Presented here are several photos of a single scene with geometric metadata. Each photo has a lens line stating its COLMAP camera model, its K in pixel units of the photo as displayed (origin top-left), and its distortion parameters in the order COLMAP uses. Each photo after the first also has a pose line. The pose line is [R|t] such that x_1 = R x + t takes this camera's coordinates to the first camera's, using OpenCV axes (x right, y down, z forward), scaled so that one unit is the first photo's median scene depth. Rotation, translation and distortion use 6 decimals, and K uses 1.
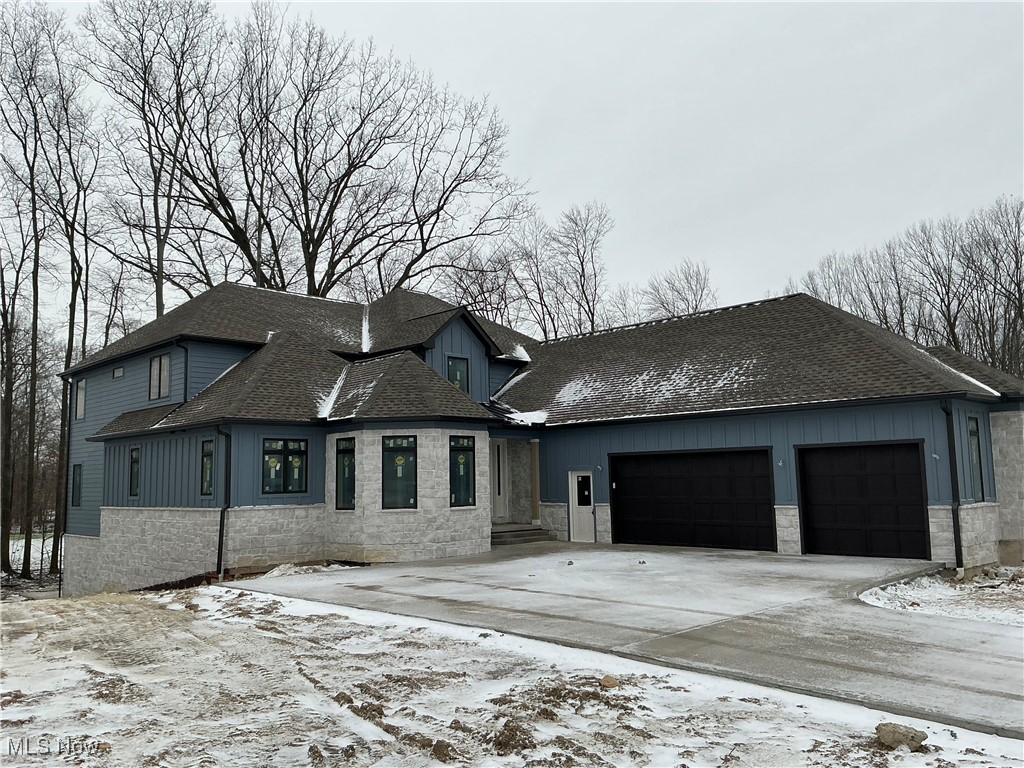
lens RADIAL K [[842.3, 0, 501.7], [0, 842.3, 385.0], [0, 0, 1]] dist [0.084307, -0.156599]
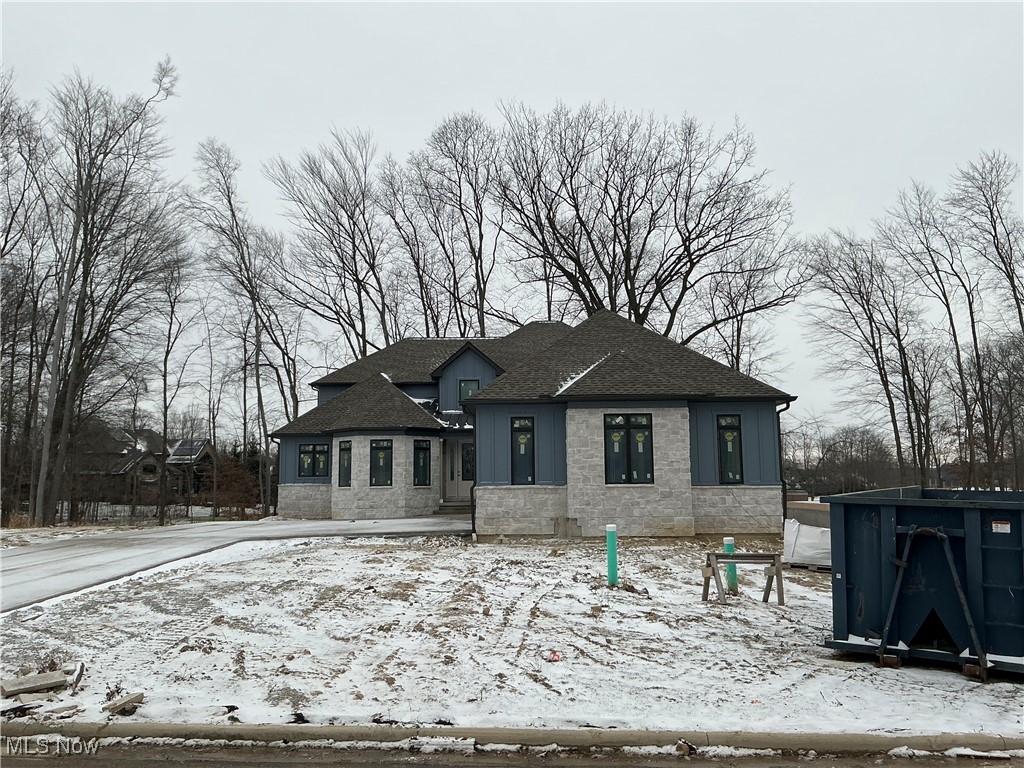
lens RADIAL K [[842.3, 0, 508.0], [0, 842.3, 392.0], [0, 0, 1]] dist [0.084307, -0.156599]
pose [[0.701840, -0.065278, -0.709337, 1.173561], [0.076980, 0.996911, -0.015577, 0.015869], [0.708163, -0.043672, 0.704697, 0.096311]]
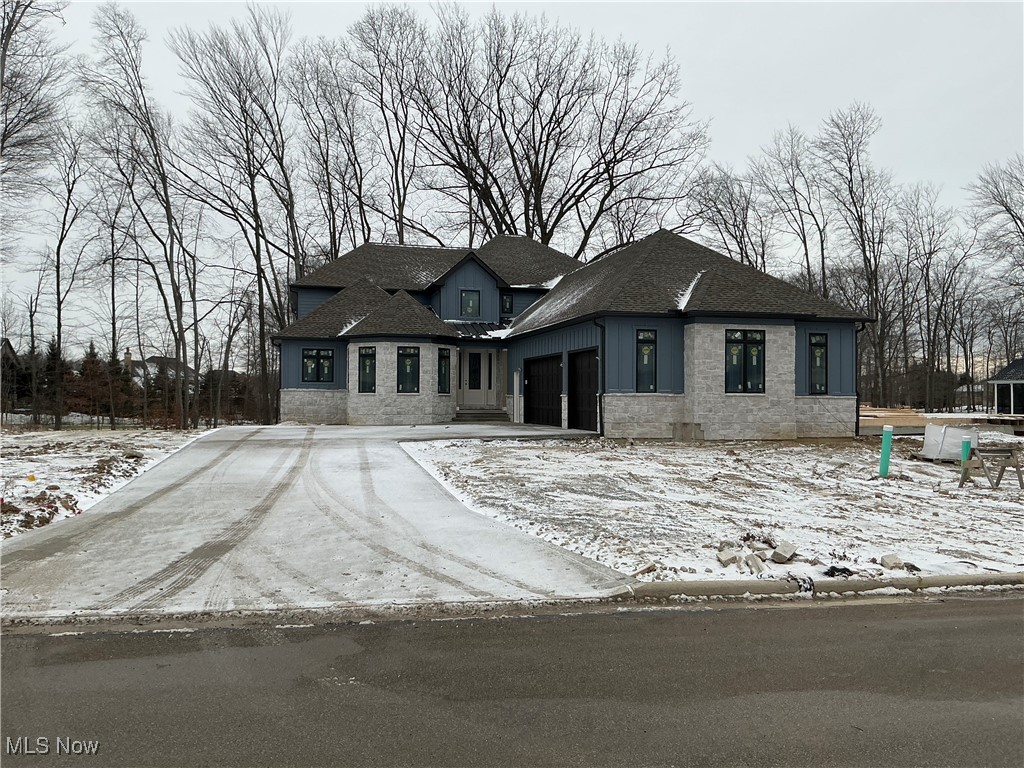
lens RADIAL K [[842.3, 0, 502.9], [0, 842.3, 390.1], [0, 0, 1]] dist [0.084307, -0.156599]
pose [[0.859774, 0.019478, -0.510303, 0.857583], [0.035698, 0.994535, 0.098107, -0.004217], [0.509425, -0.102567, 0.854381, -0.209284]]
